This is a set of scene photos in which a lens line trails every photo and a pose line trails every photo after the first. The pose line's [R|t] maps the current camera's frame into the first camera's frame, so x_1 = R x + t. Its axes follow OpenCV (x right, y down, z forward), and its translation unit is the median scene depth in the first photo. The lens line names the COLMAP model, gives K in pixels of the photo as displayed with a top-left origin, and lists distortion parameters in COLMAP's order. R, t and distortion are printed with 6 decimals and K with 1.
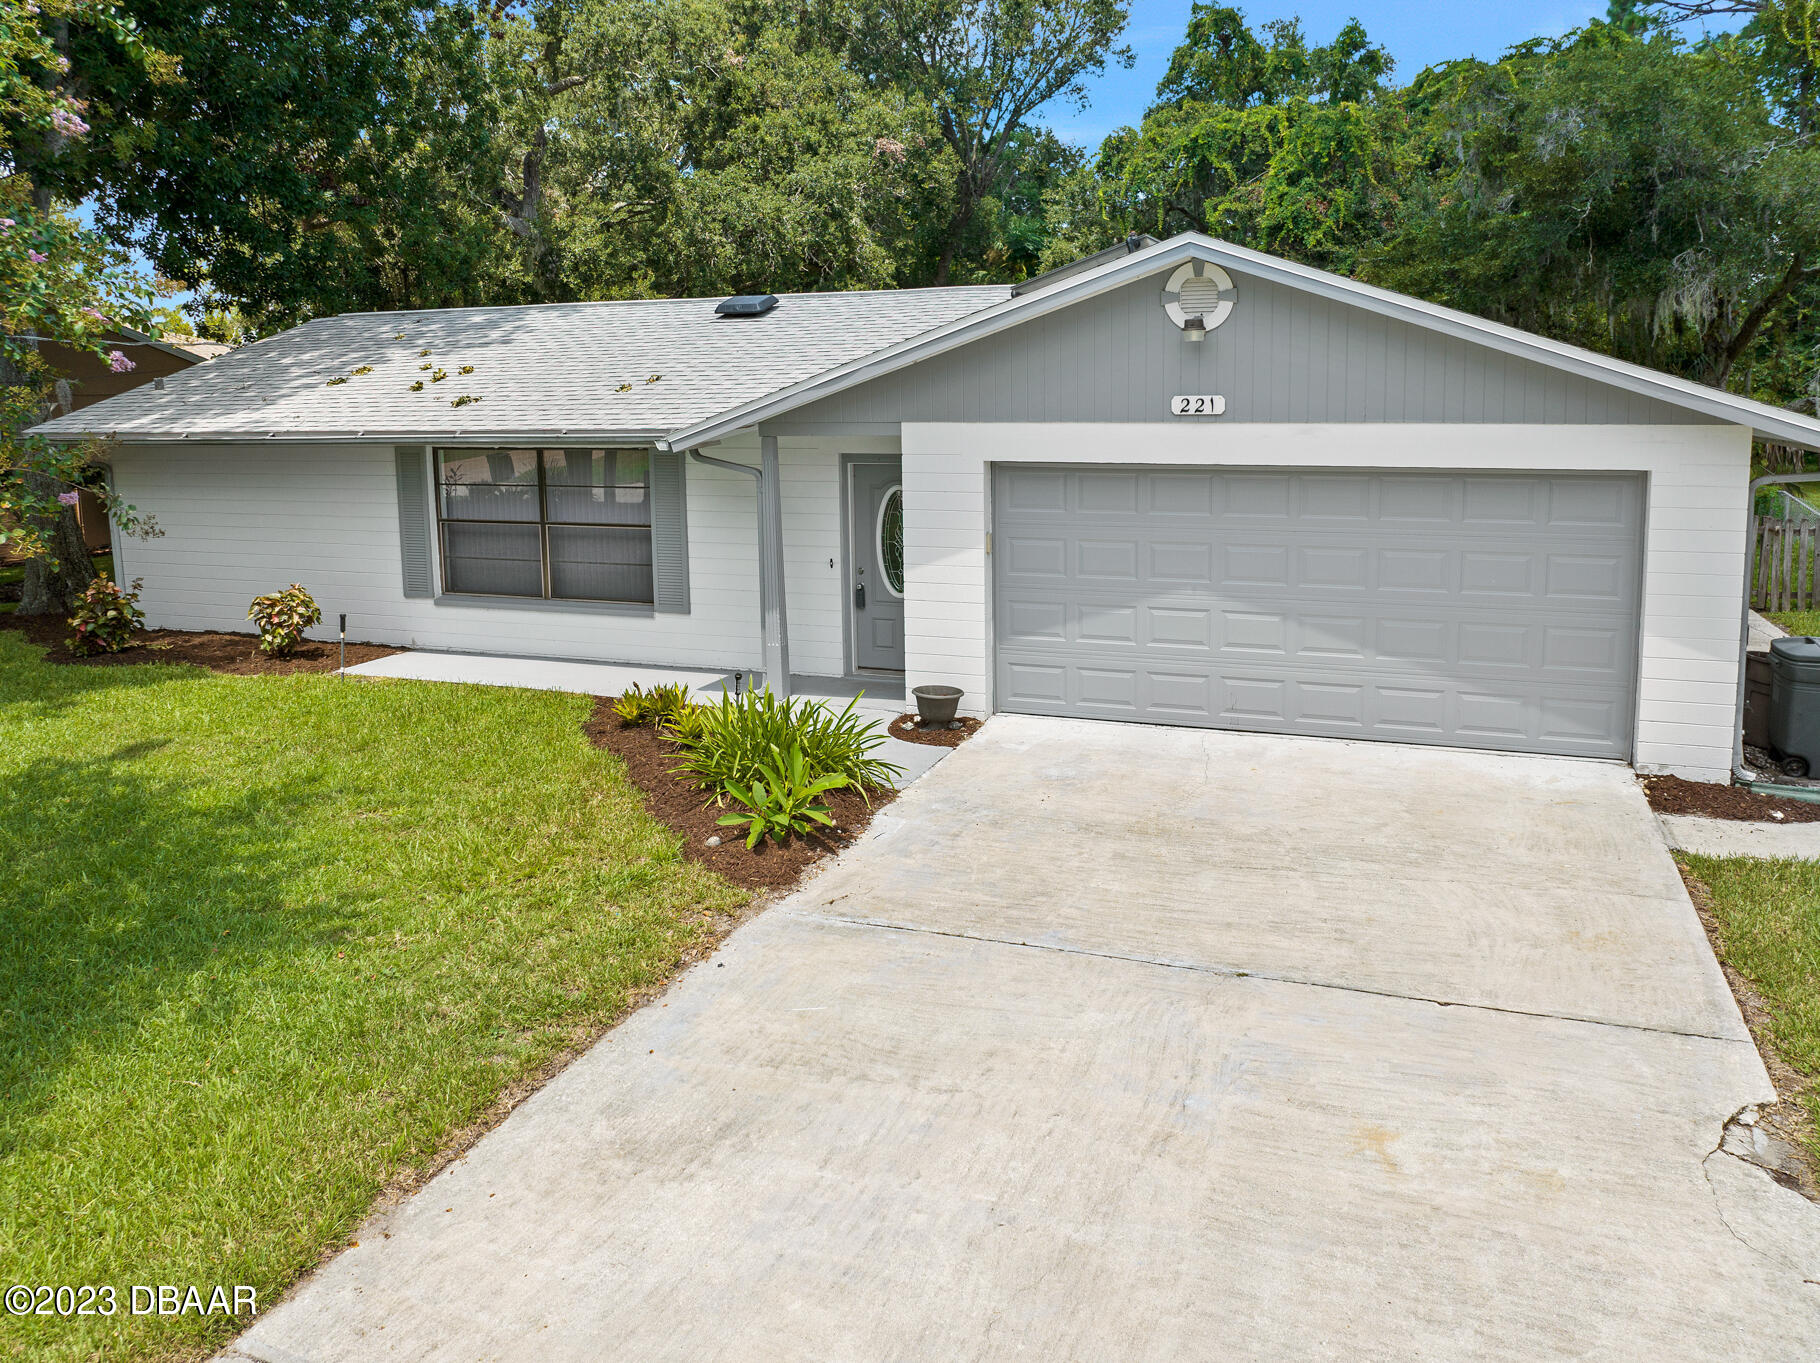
lens RADIAL K [[1275.2, 0, 914.7], [0, 1275.2, 588.2], [0, 0, 1]] dist [-0.036464, -0.001950]
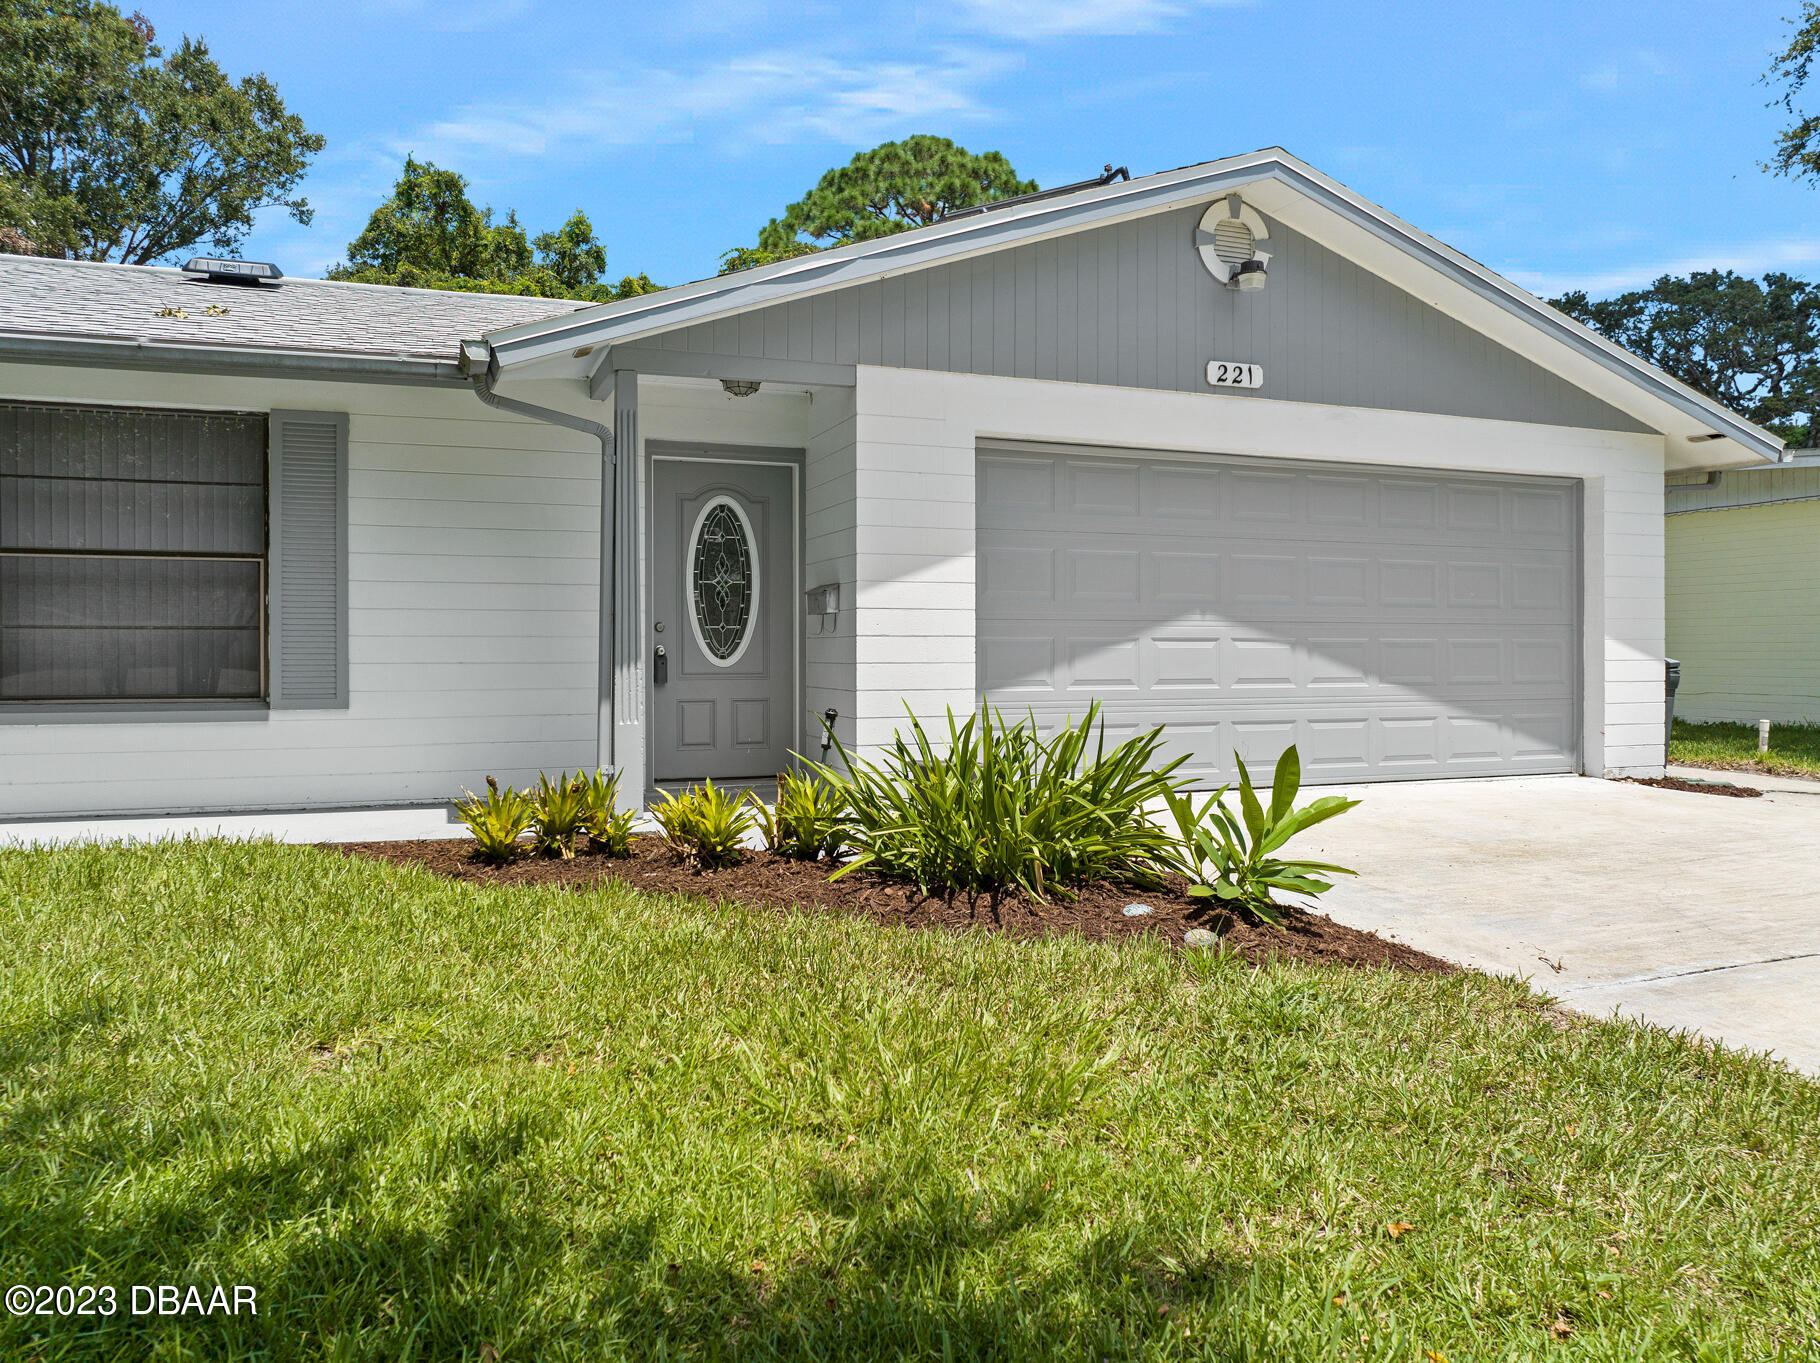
lens RADIAL K [[1296.8, 0, 910.0], [0, 1296.8, 681.5], [0, 0, 1]] dist [-0.026074, 0.000316]
pose [[0.762534, -0.004787, 0.646930, -0.353399], [0.084996, 0.992046, -0.092844, 0.082266], [-0.641340, 0.125784, 0.756876, 0.400245]]
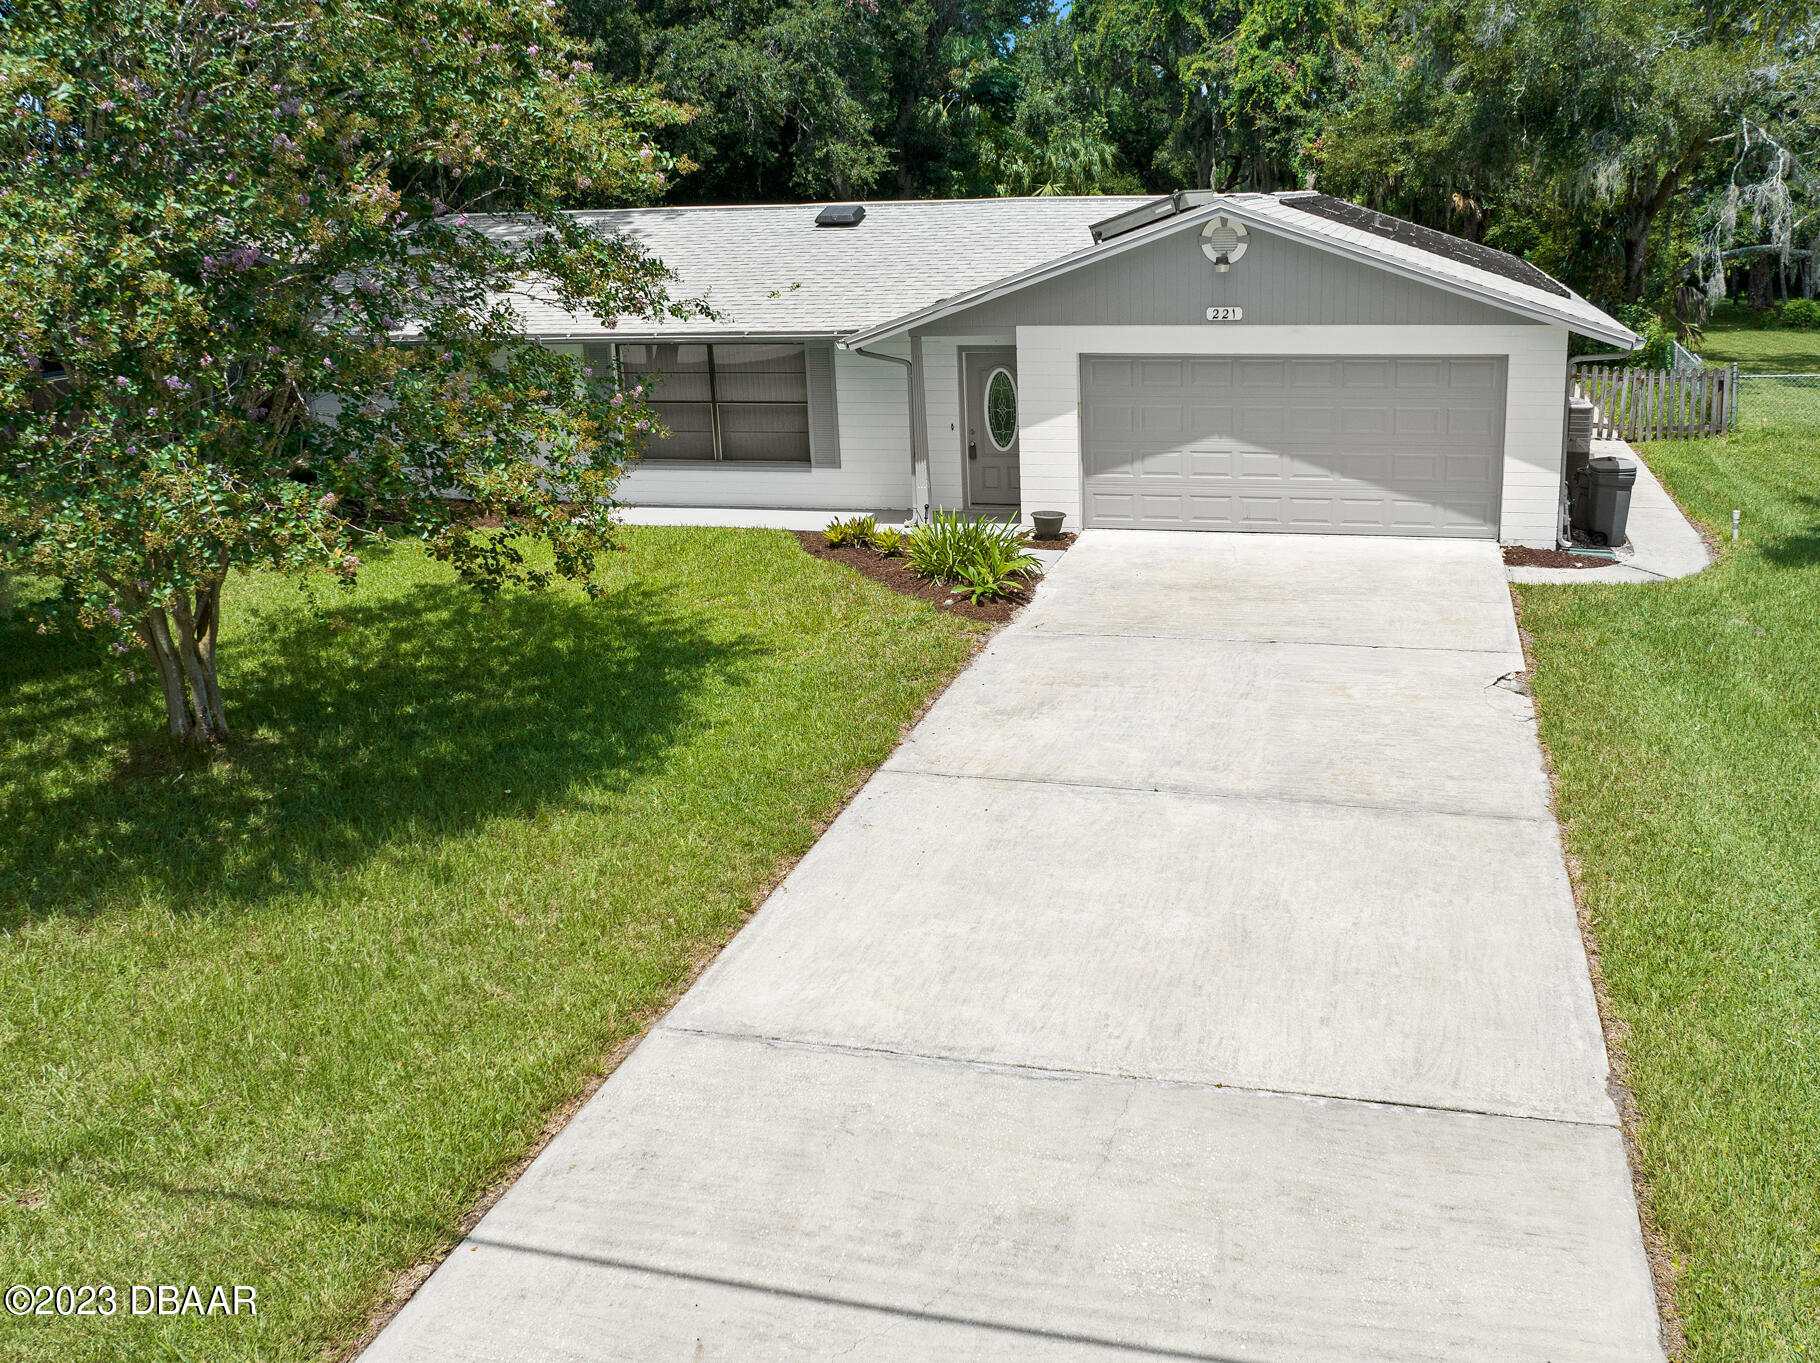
lens RADIAL K [[1404.1, 0, 1011.3], [0, 1404.1, 613.1], [0, 0, 1]] dist [-0.031677, -0.000978]
pose [[0.992495, -0.045873, 0.113353, -0.171138], [0.032027, 0.992126, 0.121081, -0.001670], [-0.118014, -0.116542, 0.986149, -0.476165]]
